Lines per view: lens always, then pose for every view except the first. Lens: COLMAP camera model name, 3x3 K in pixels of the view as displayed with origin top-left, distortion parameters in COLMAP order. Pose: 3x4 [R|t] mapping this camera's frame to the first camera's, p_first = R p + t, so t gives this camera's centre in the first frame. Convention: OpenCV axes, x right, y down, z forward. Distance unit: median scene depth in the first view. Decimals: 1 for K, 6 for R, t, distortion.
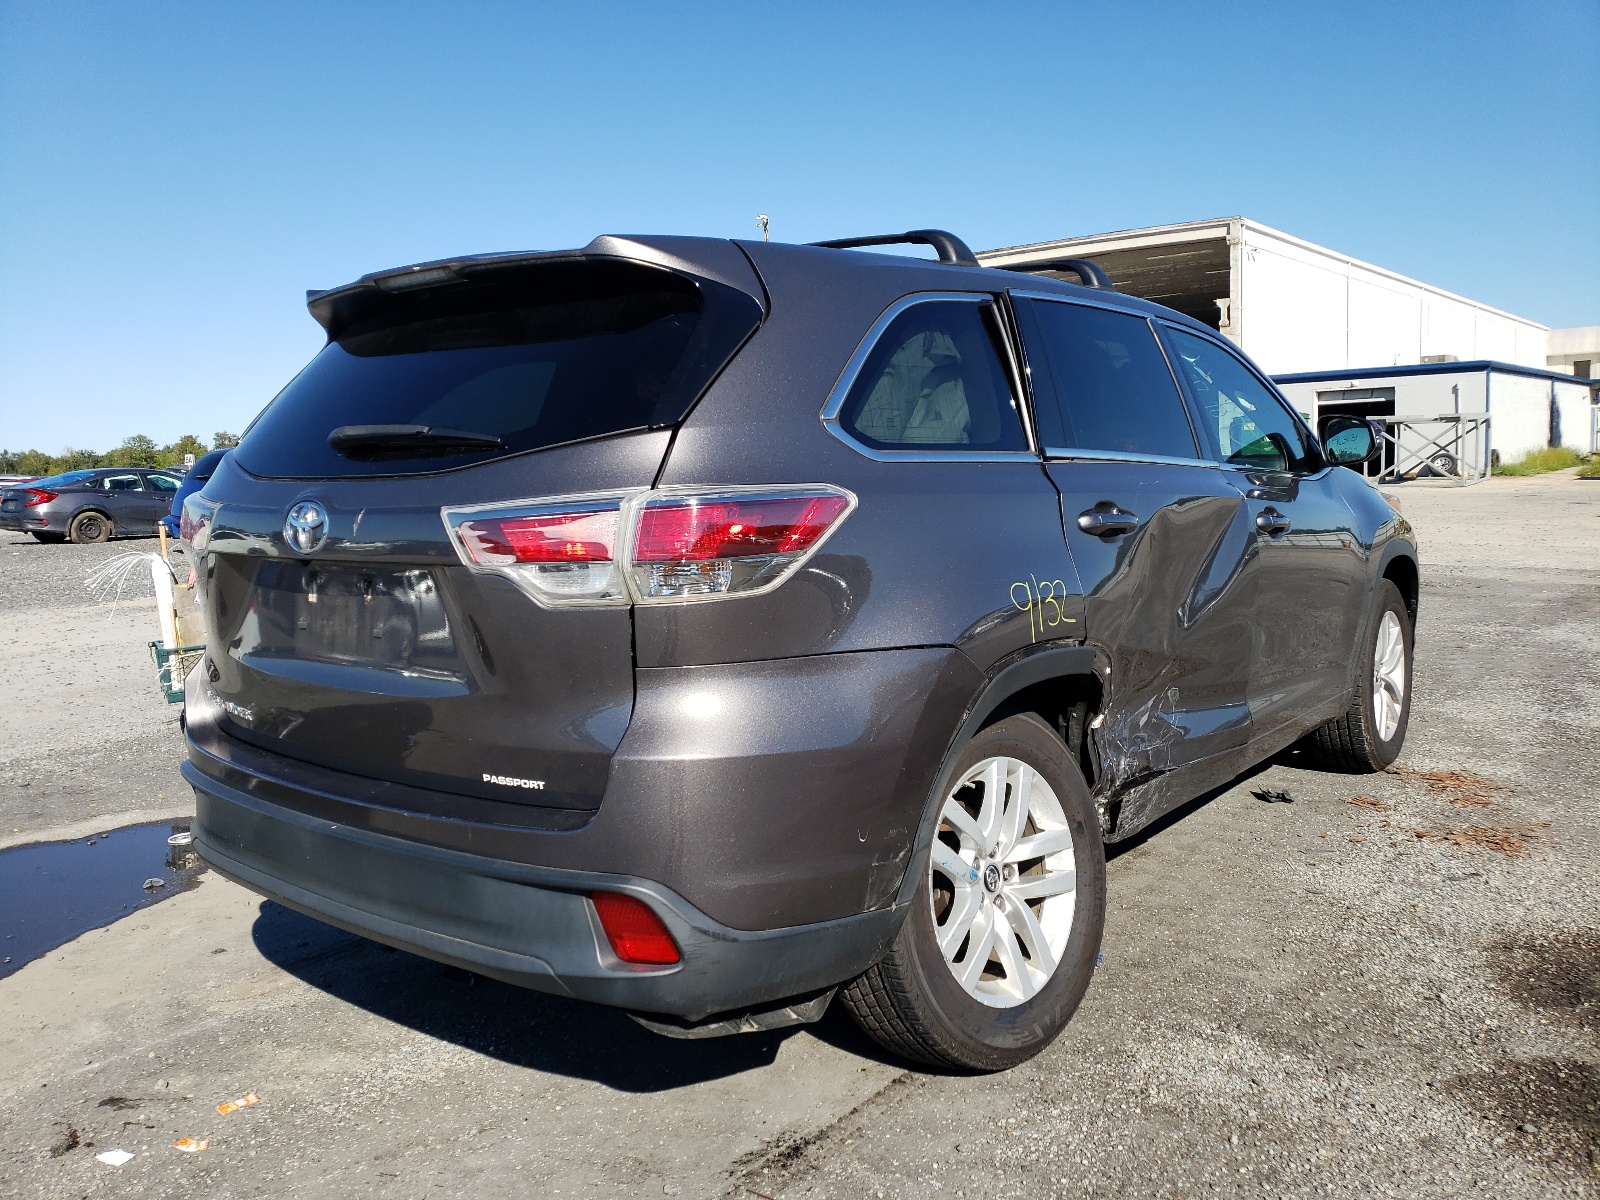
lens RADIAL K [[1207.3, 0, 799.9], [0, 1207.3, 571.4], [0, 0, 1]] dist [0.055821, -0.054660]
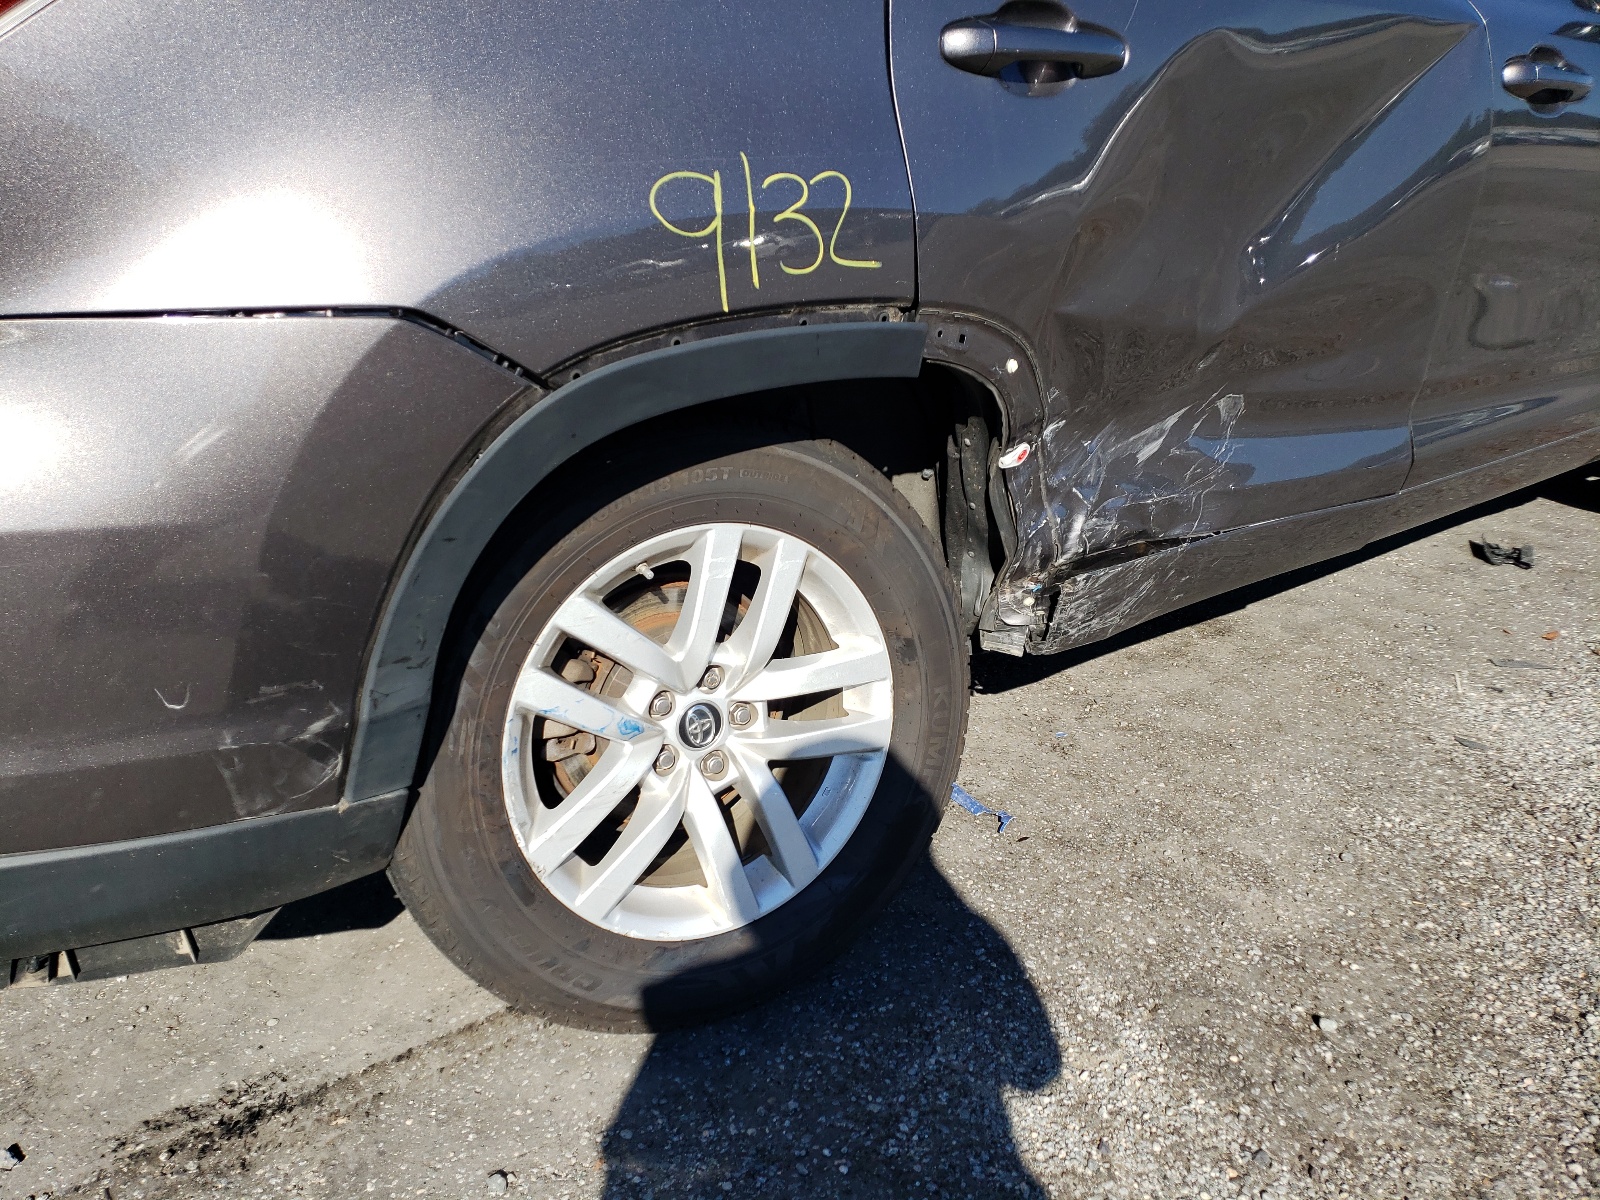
lens RADIAL K [[1207.3, 0, 799.9], [0, 1207.3, 571.4], [0, 0, 1]] dist [0.055821, -0.054660]
pose [[0.957682, 0.125250, -0.259149, 0.322417], [-0.036051, 0.945463, 0.323727, 0.000985], [0.285563, -0.300685, 0.909968, 0.495750]]
